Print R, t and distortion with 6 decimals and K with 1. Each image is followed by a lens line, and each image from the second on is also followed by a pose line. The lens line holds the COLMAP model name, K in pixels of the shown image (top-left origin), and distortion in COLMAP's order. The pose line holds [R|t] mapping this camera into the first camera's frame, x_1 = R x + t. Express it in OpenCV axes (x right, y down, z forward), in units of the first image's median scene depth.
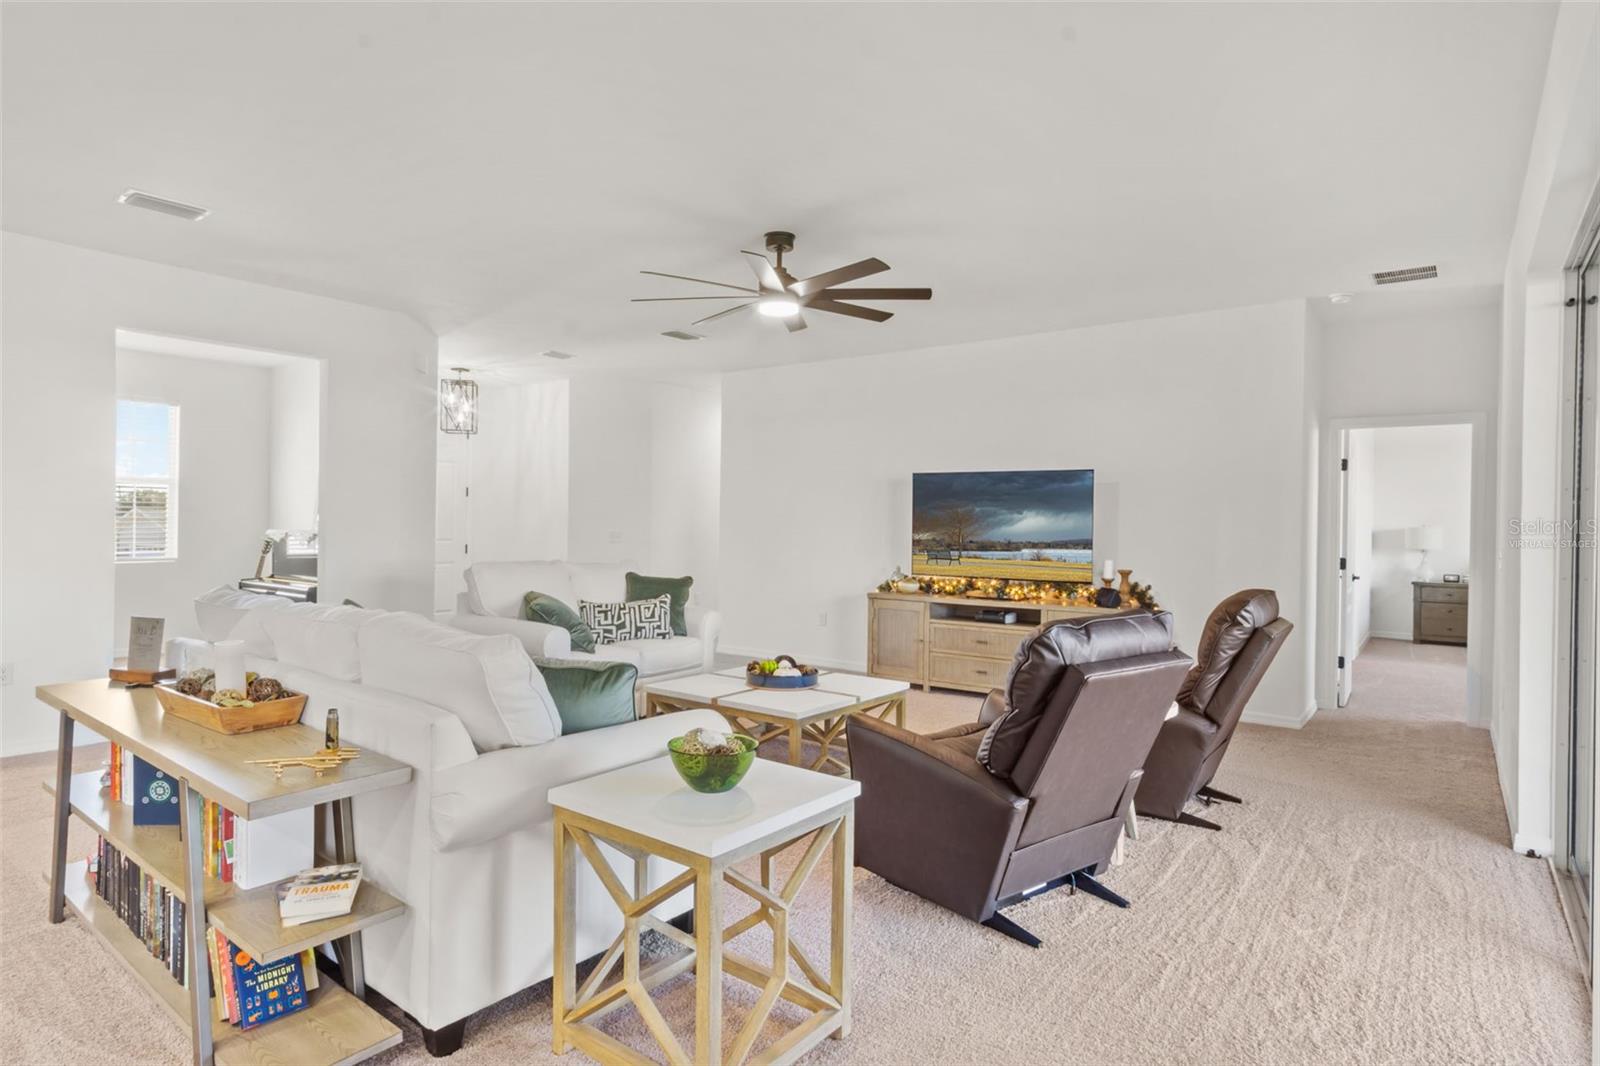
lens RADIAL K [[875.5, 0, 789.3], [0, 875.5, 522.2], [0, 0, 1]] dist [-0.016996, 0.015627]
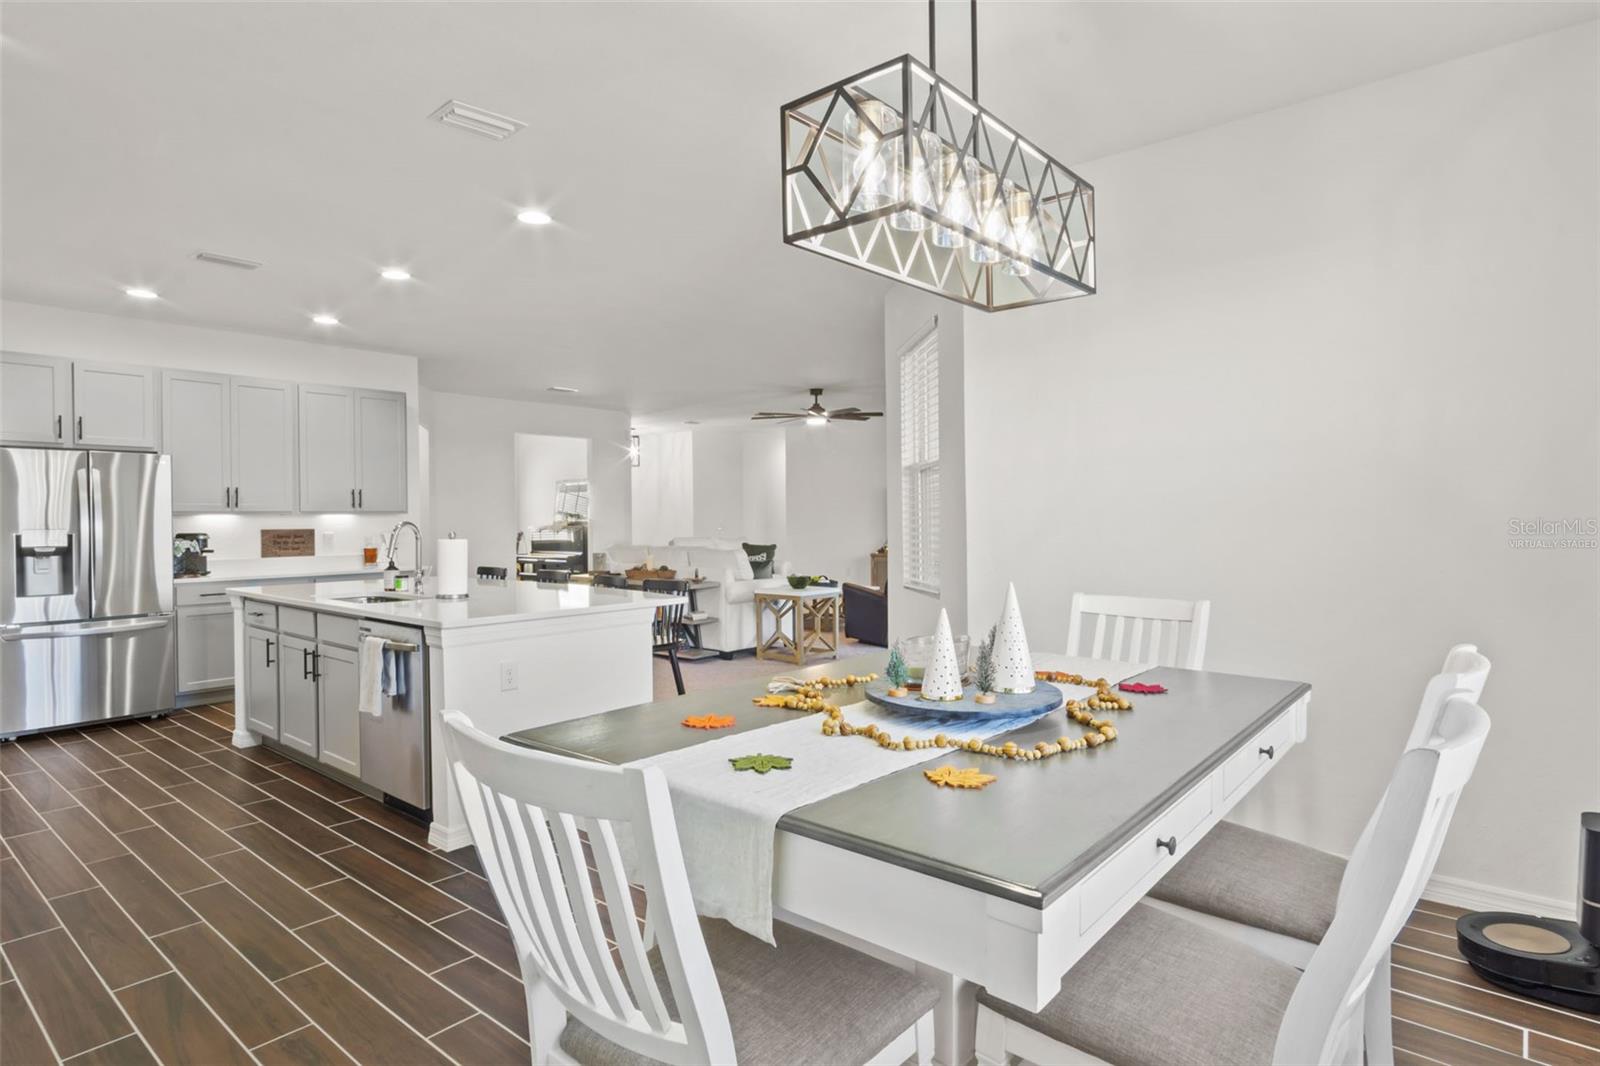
lens RADIAL K [[875.5, 0, 789.3], [0, 875.5, 522.2], [0, 0, 1]] dist [-0.016996, 0.015627]
pose [[0.998164, -0.020776, -0.056900, 0.031617], [0.021274, 0.999740, 0.008148, -0.002015], [0.056716, -0.009343, 0.998347, -0.984003]]
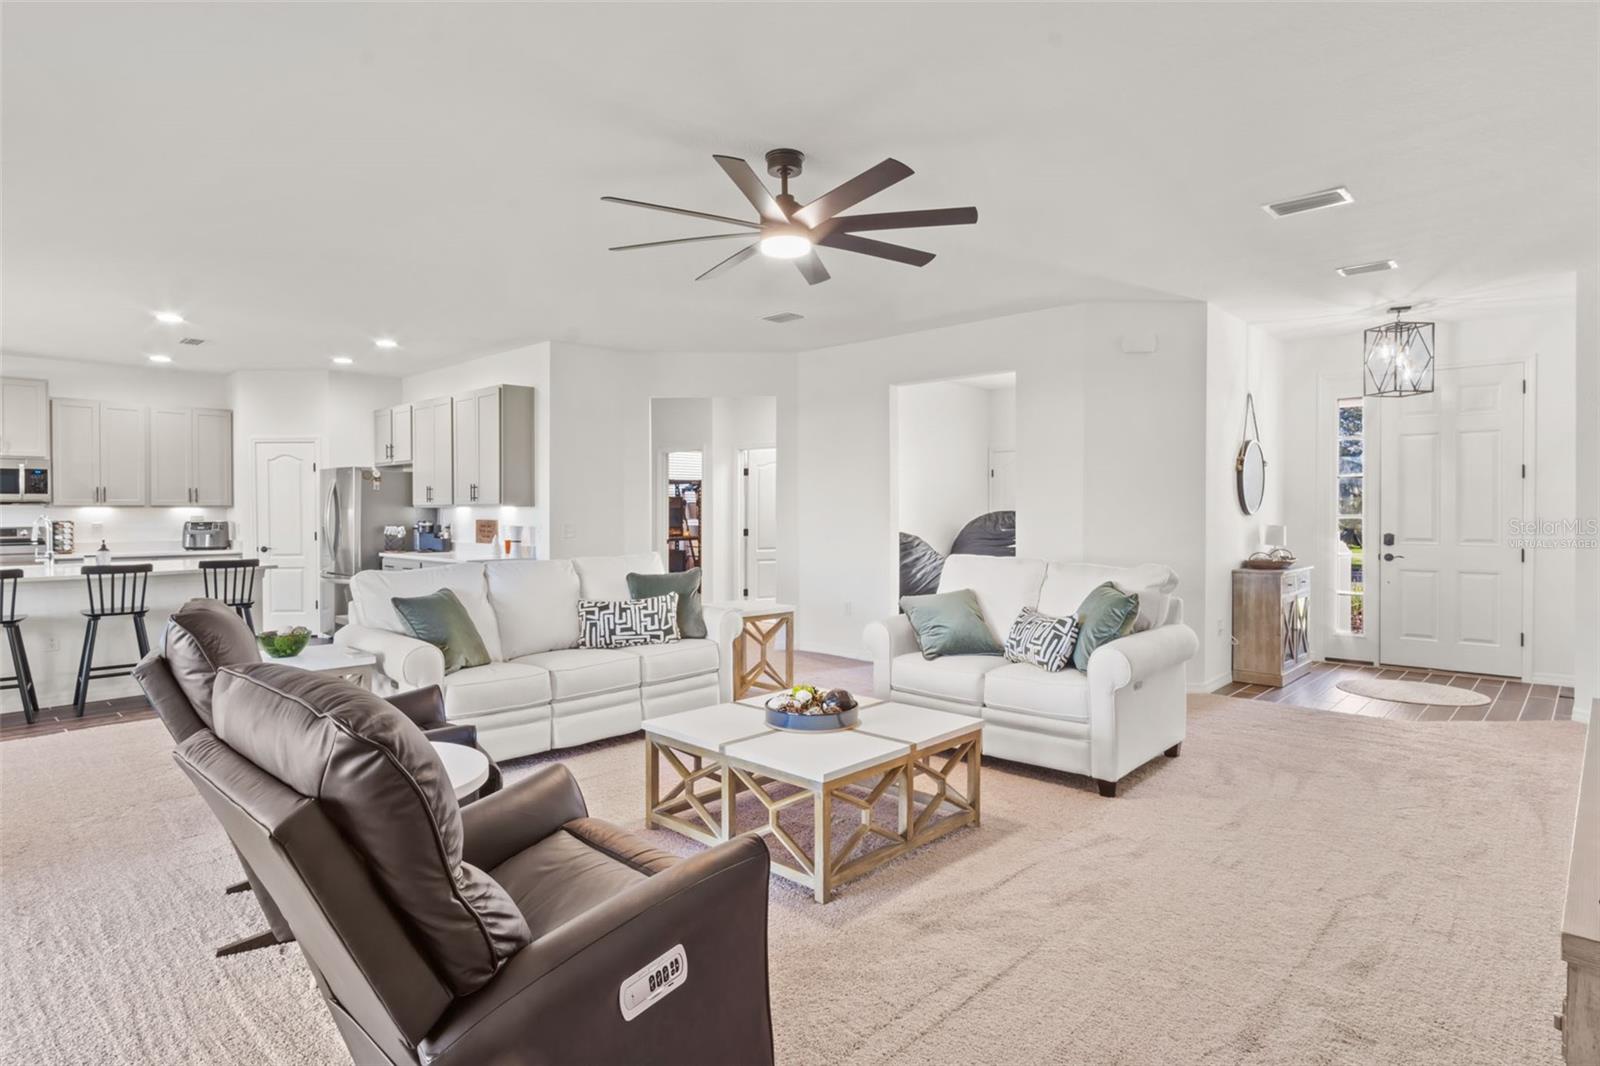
lens RADIAL K [[854.0, 0, 782.2], [0, 854.0, 521.4], [0, 0, 1]] dist [0.002784, 0.001267]
pose [[-0.115592, 0.001299, -0.993296, 0.592629], [0.001135, 0.999999, 0.001176, 0.004401], [0.993296, -0.000992, -0.115594, 0.835002]]
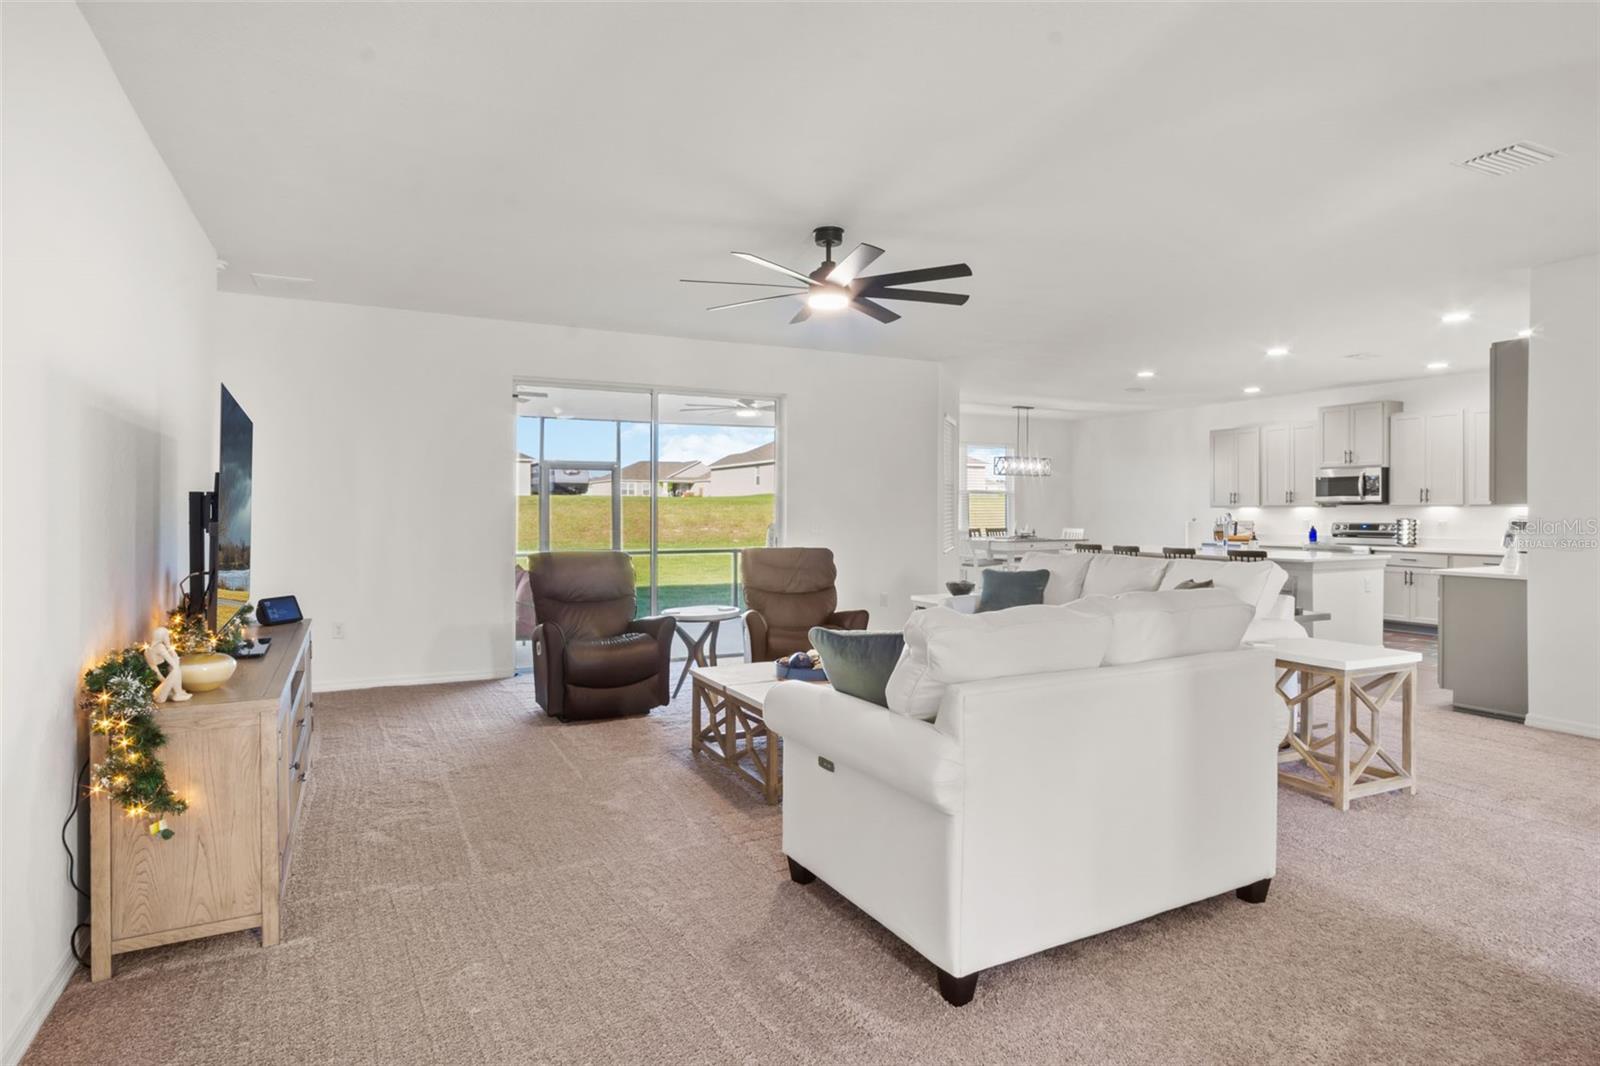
lens RADIAL K [[875.5, 0, 789.3], [0, 875.5, 522.2], [0, 0, 1]] dist [-0.016996, 0.015627]
pose [[-0.905727, -0.016468, 0.423541, -0.316950], [-0.009836, 0.999792, 0.017839, -0.007418], [-0.423747, 0.011991, -0.905701, 1.501937]]
